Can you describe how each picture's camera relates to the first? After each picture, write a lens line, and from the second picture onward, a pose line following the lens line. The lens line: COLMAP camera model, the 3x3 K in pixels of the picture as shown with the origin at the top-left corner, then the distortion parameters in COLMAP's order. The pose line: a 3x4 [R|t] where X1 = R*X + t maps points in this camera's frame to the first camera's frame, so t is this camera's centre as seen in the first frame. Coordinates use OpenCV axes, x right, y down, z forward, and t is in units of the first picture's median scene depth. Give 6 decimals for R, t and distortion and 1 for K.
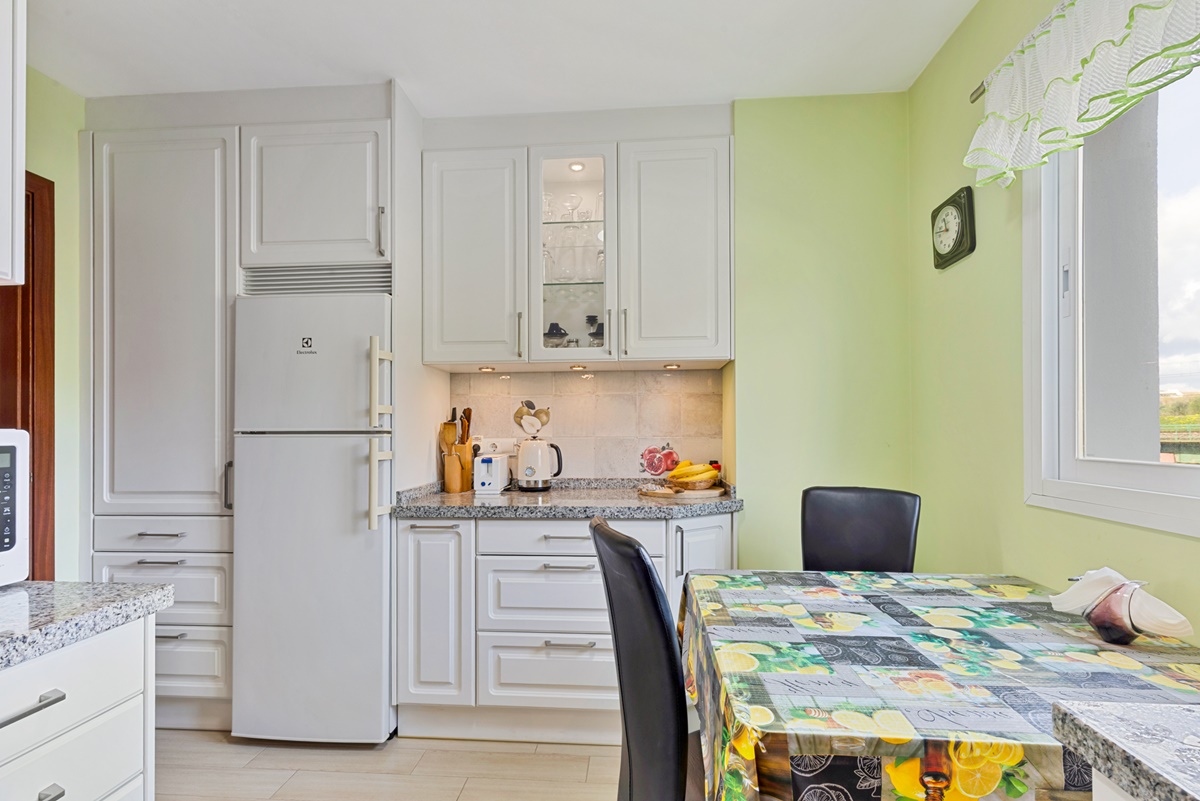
lens RADIAL K [[564.1, 0, 592.1], [0, 564.1, 424.8], [0, 0, 1]] dist [0.010565, -0.002399]
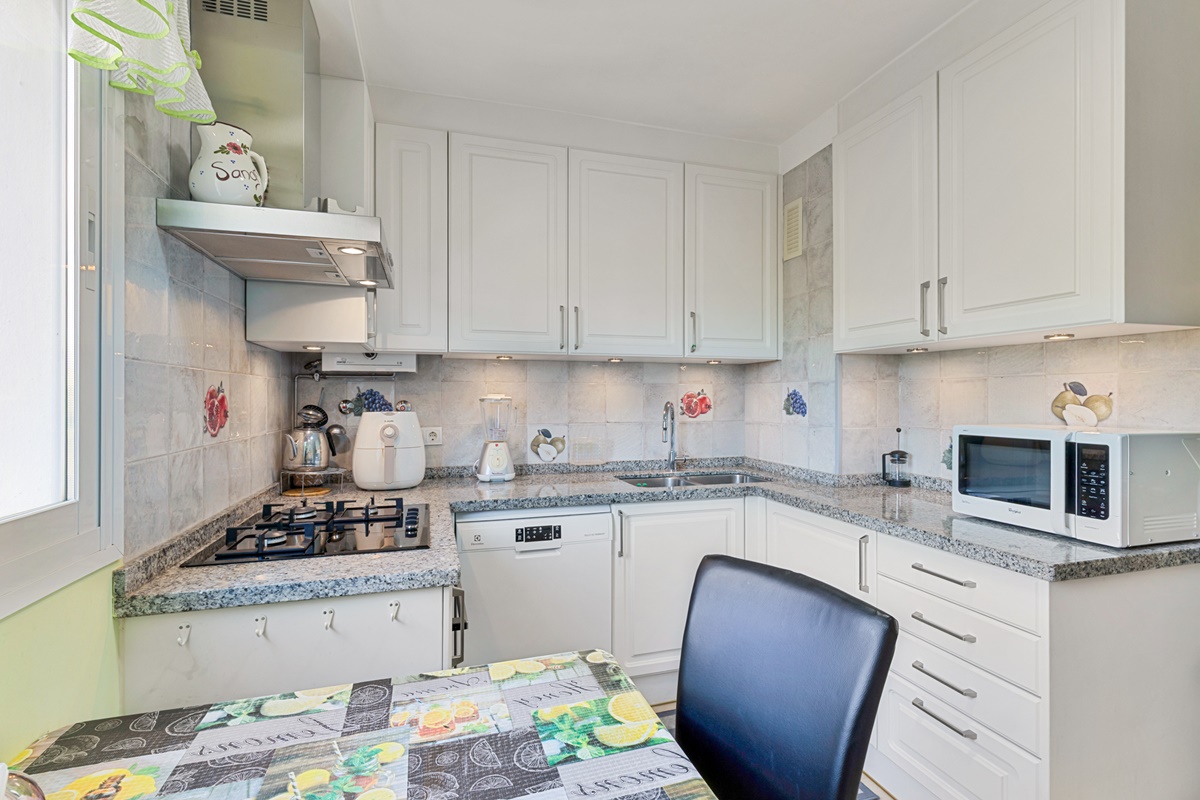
lens RADIAL K [[564.1, 0, 600.2], [0, 564.1, 400.2], [0, 0, 1]] dist [0.010565, -0.002399]
pose [[-0.923230, 0.005729, -0.384204, 0.628375], [0.008047, 0.999958, -0.004424, -0.074547], [0.384163, -0.007176, -0.923237, 1.763970]]
